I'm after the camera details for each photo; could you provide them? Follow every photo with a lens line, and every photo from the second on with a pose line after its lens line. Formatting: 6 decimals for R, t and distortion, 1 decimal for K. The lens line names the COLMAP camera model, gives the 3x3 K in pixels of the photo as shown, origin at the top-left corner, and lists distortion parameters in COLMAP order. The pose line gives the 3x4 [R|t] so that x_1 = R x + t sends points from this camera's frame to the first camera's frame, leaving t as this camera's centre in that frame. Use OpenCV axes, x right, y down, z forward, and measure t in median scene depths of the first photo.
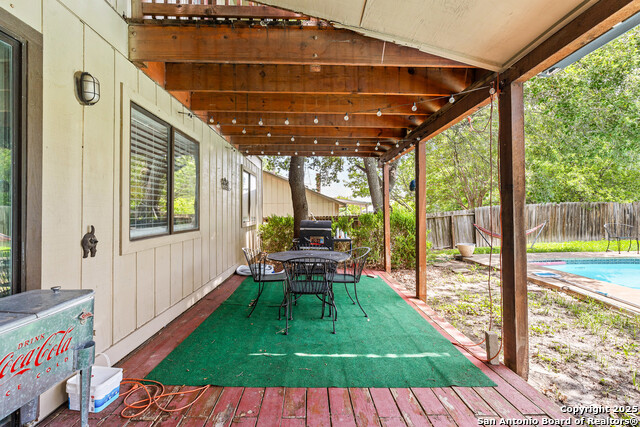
lens RADIAL K [[291.1, 0, 315.9], [0, 291.1, 216.9], [0, 0, 1]] dist [0.005073, -0.000211]
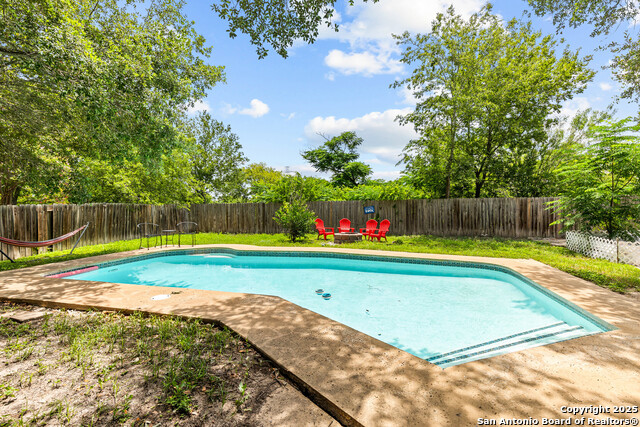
lens RADIAL K [[291.1, 0, 318.2], [0, 291.1, 214.3], [0, 0, 1]] dist [0.005073, -0.000211]
pose [[0.282904, -0.003445, 0.959142, 0.122441], [0.014070, 0.999901, -0.000559, -0.000984], [-0.959045, 0.013653, 0.282924, 0.046471]]
